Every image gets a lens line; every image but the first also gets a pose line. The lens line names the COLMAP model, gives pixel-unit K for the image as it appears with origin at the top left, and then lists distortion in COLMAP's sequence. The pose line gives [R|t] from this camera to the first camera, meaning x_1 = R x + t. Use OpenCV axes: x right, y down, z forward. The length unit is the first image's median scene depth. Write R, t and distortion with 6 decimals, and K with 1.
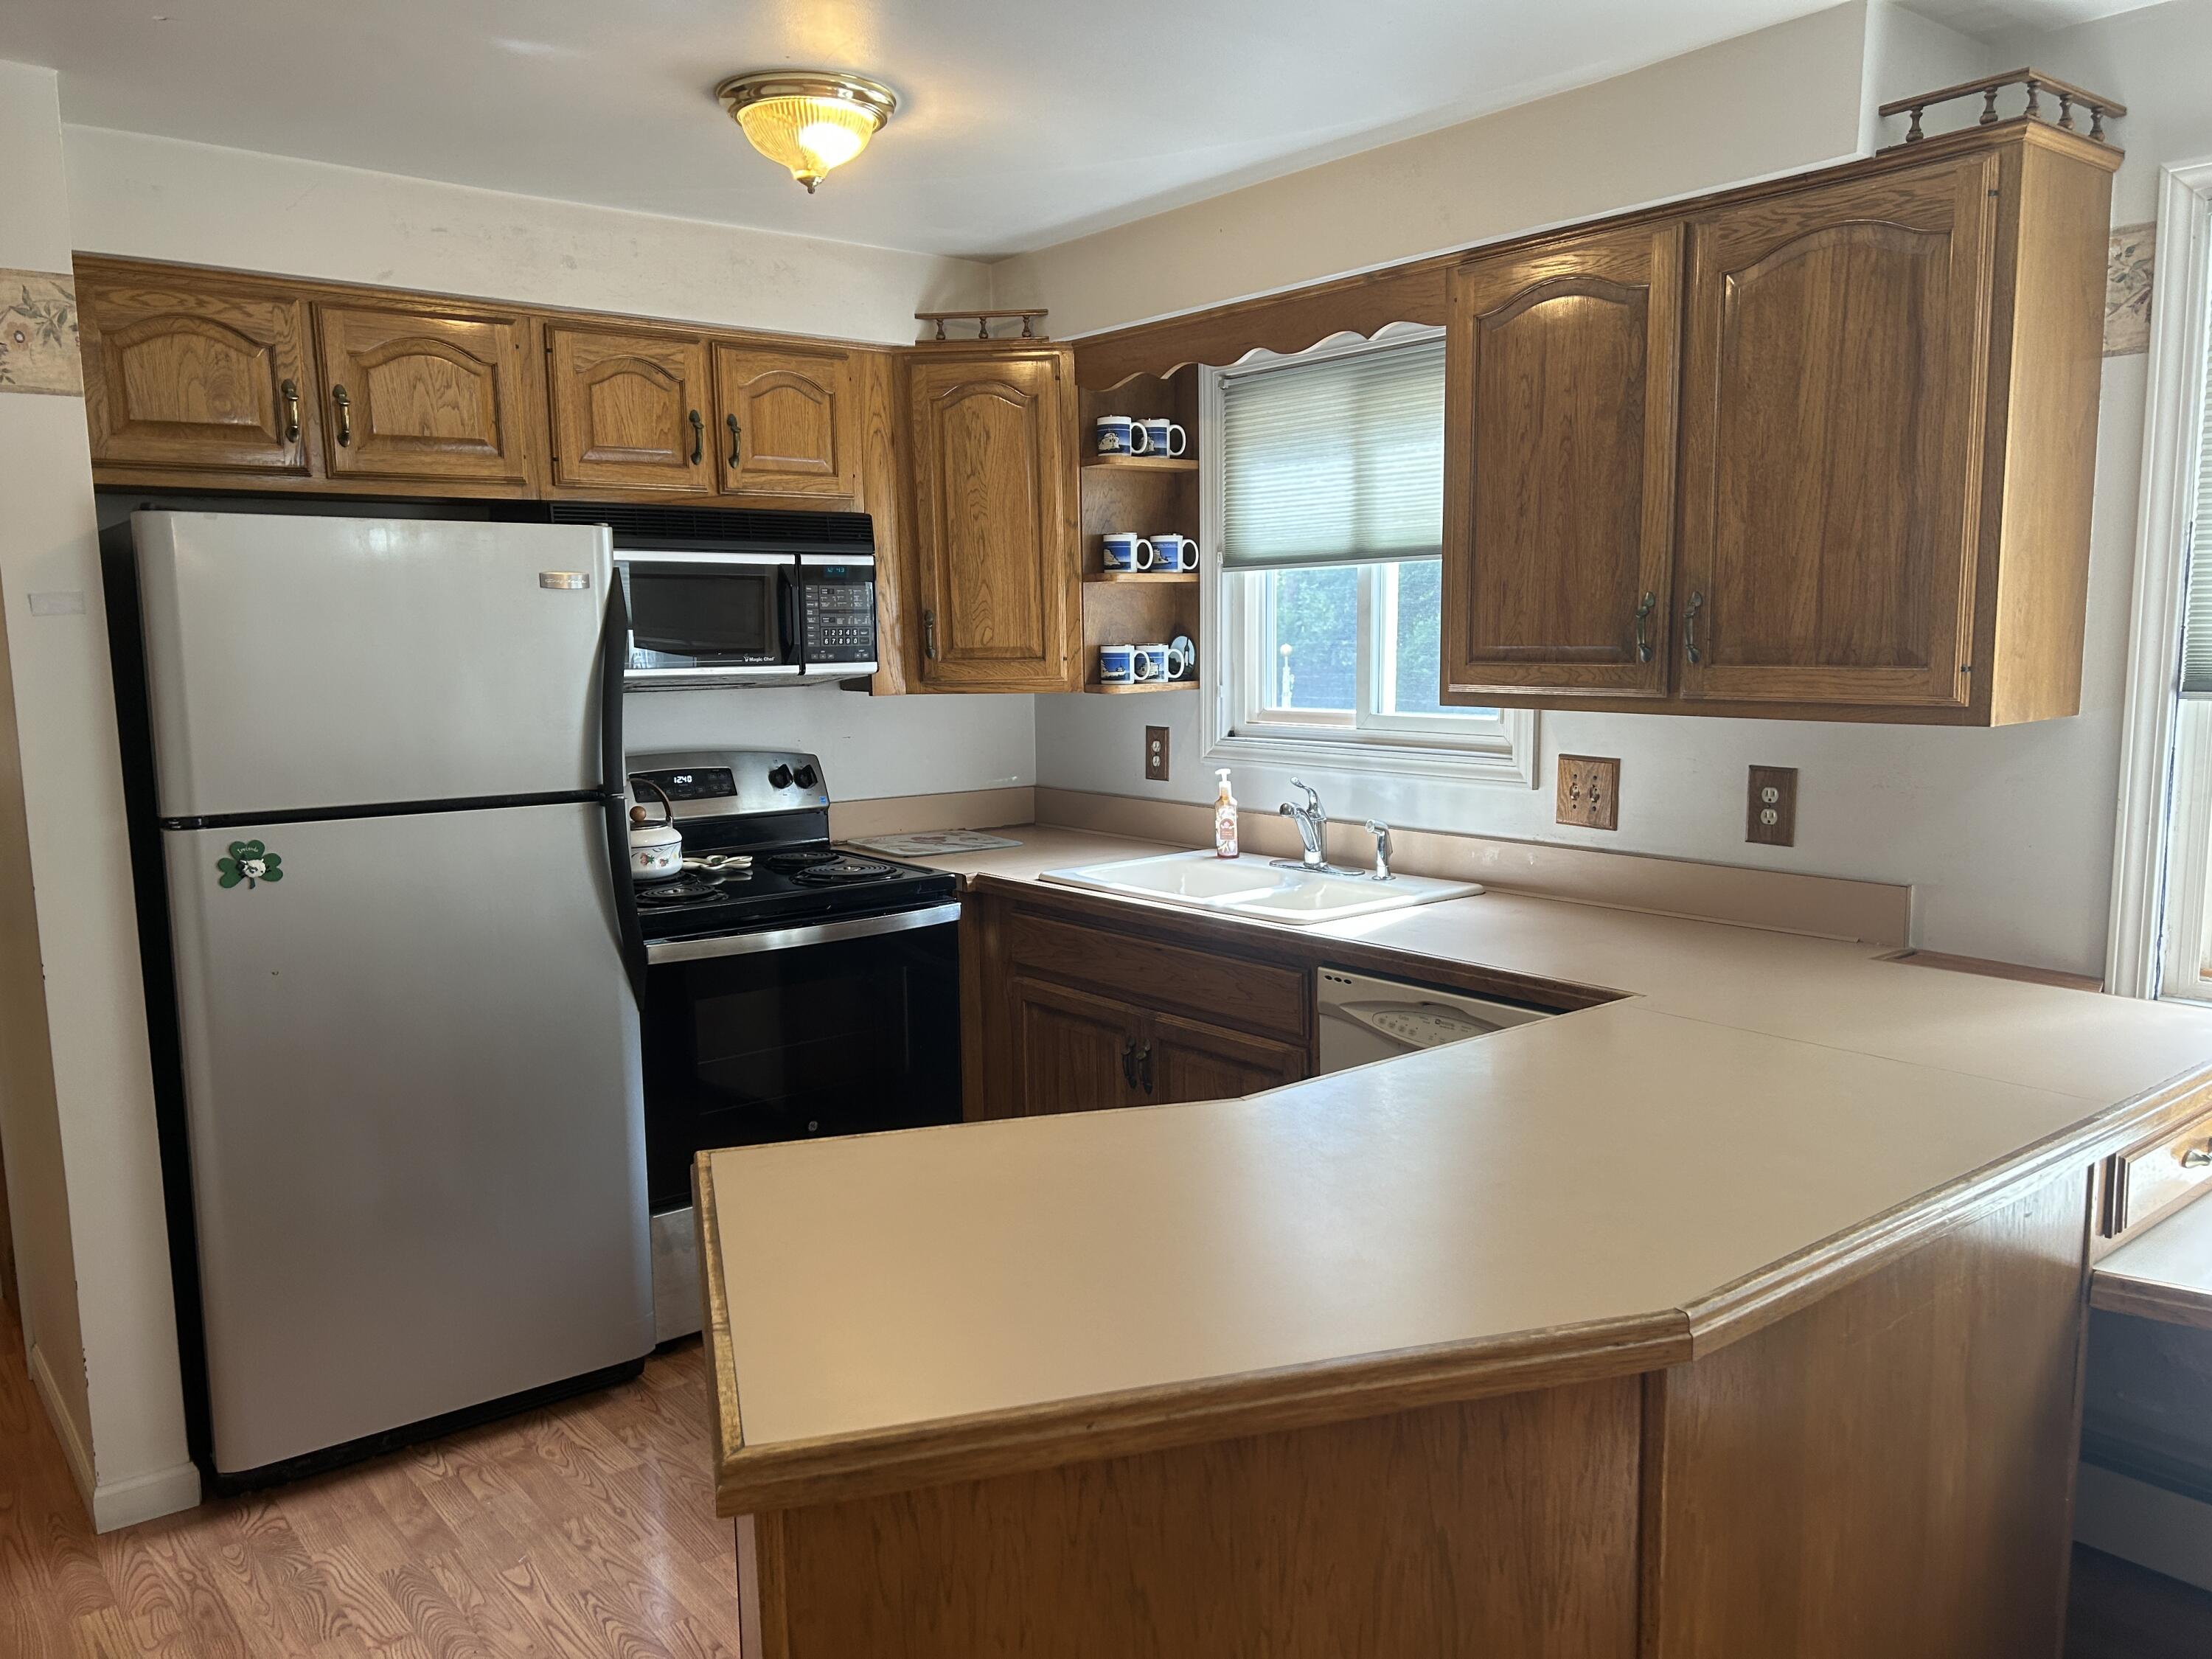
lens RADIAL K [[1662.4, 0, 1116.3], [0, 1662.4, 868.5], [0, 0, 1]] dist [0.063487, -0.070639]
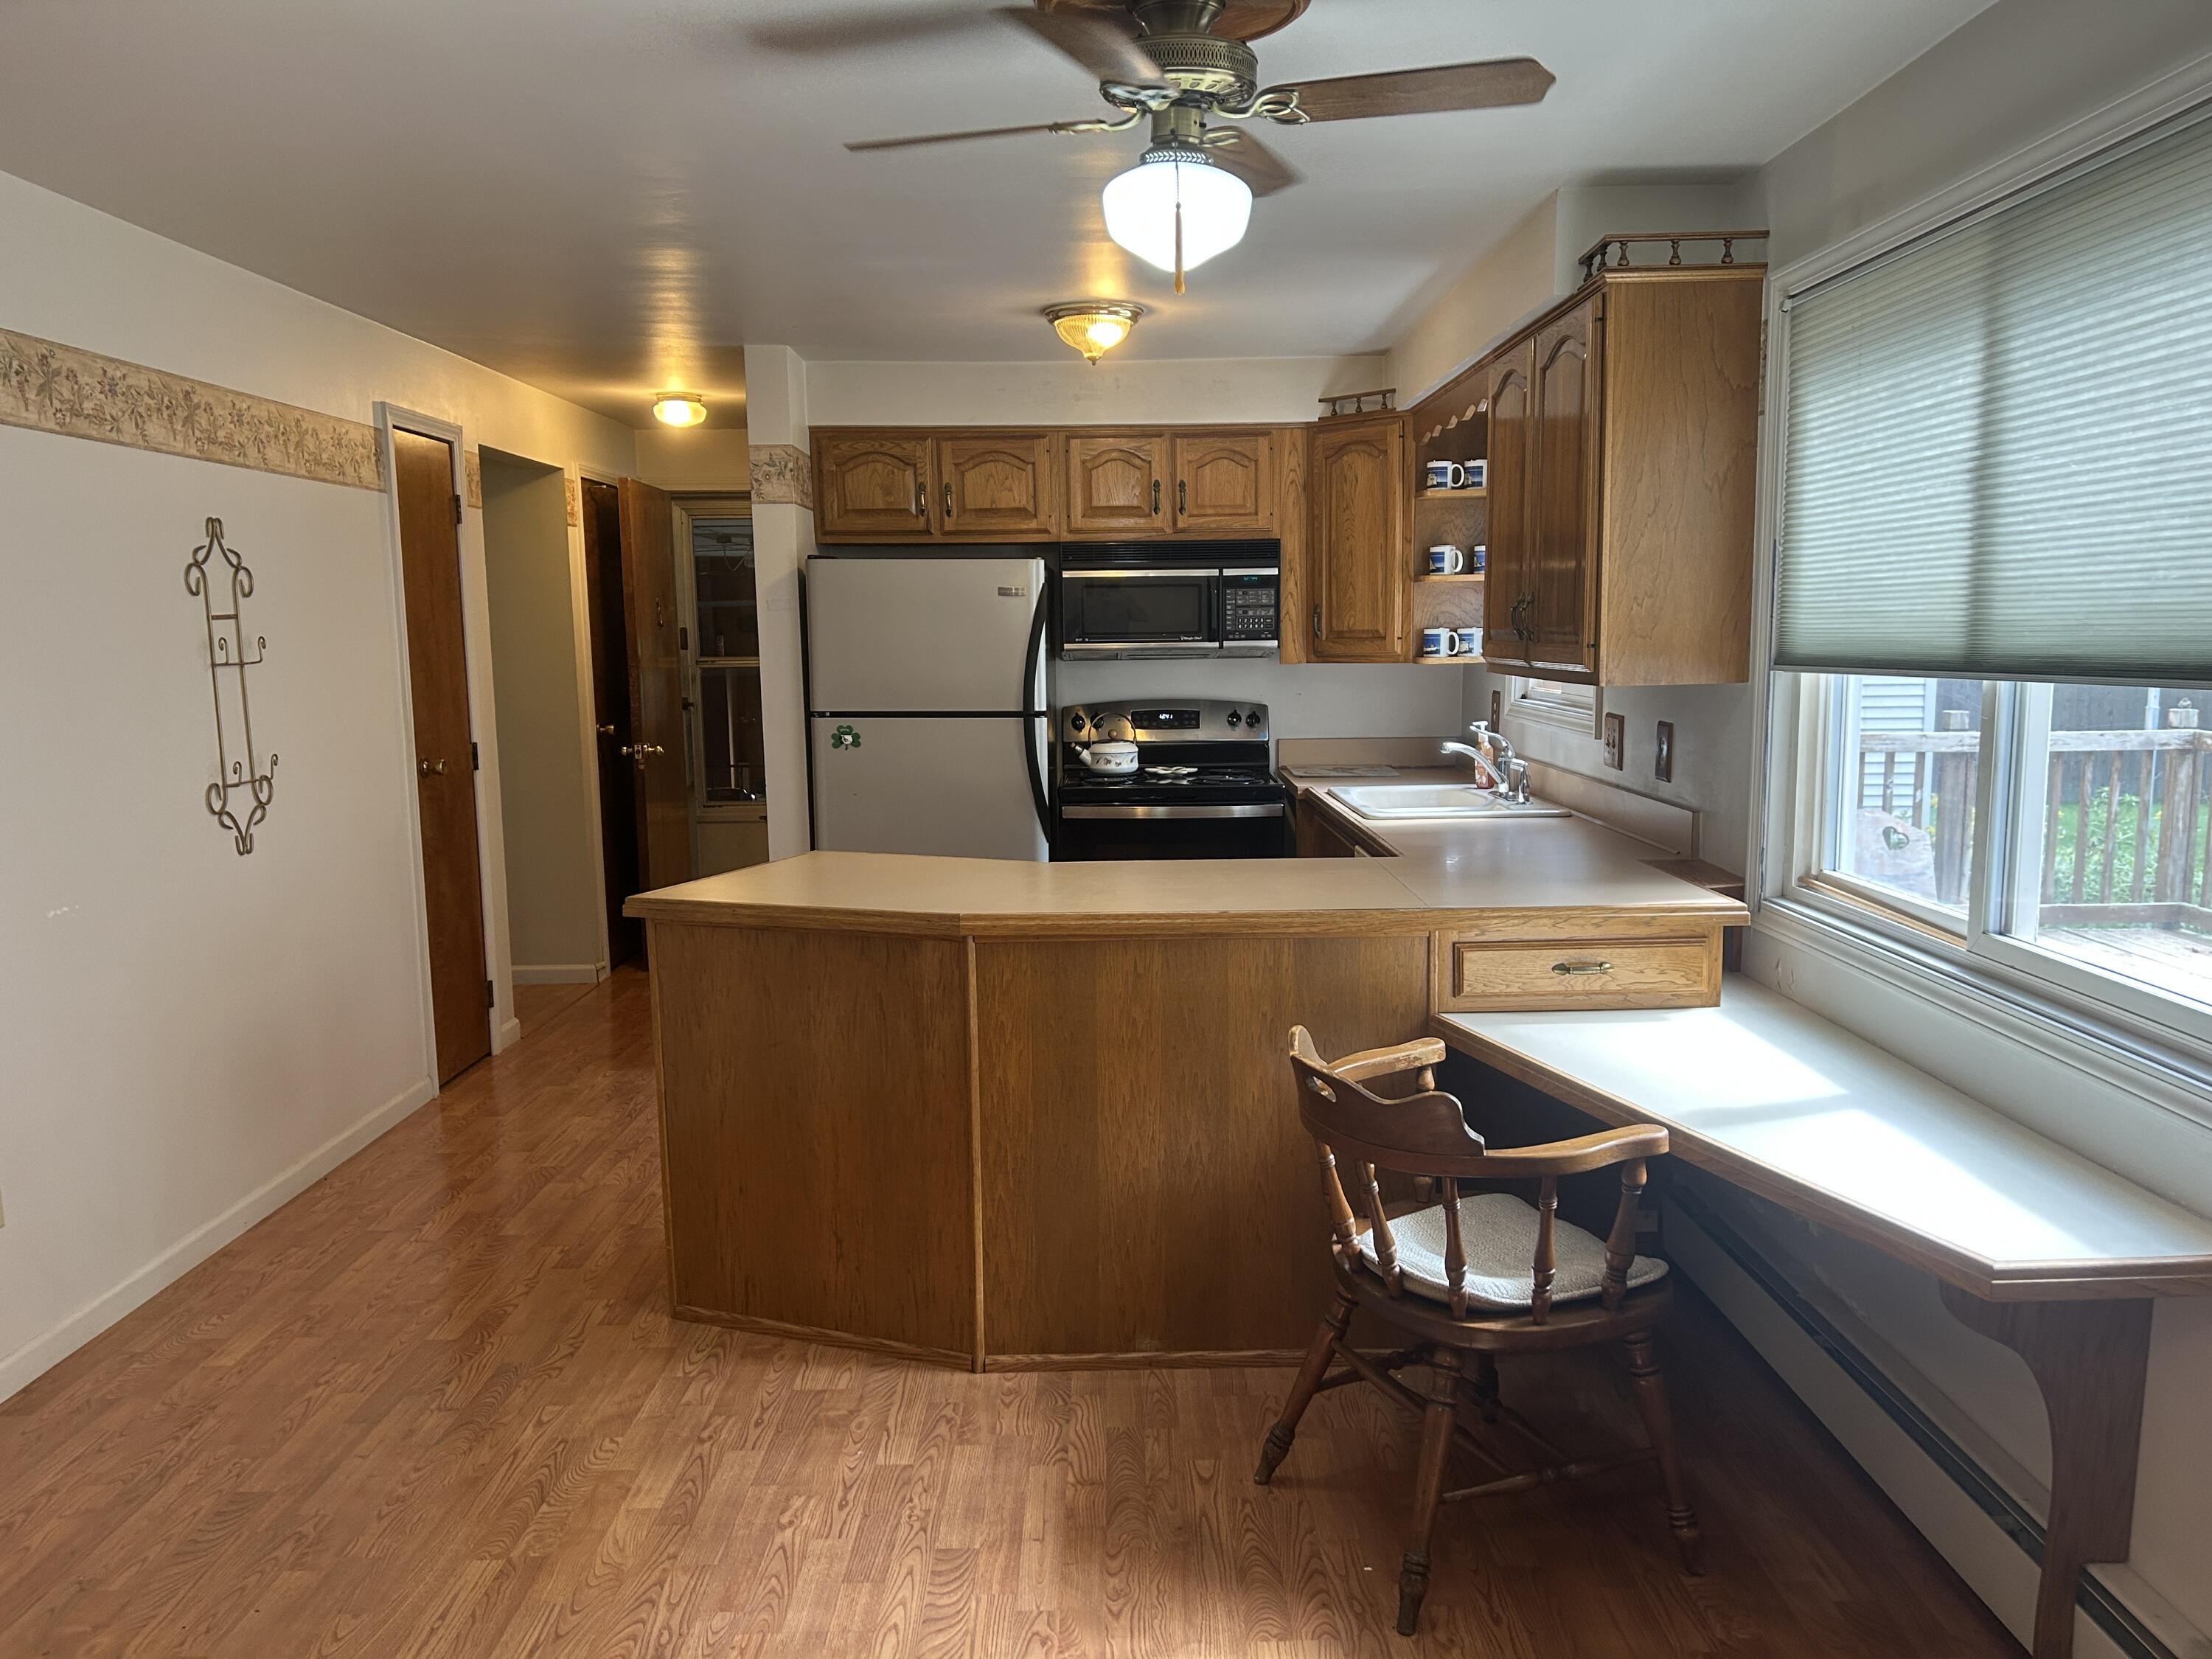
lens RADIAL K [[1662.4, 0, 1112.0], [0, 1662.4, 878.2], [0, 0, 1]] dist [0.063487, -0.070639]
pose [[0.783571, 0.098333, -0.613472, 0.860310], [-0.090873, 0.994916, 0.043404, 0.044348], [0.614621, 0.021738, 0.788523, -0.312359]]
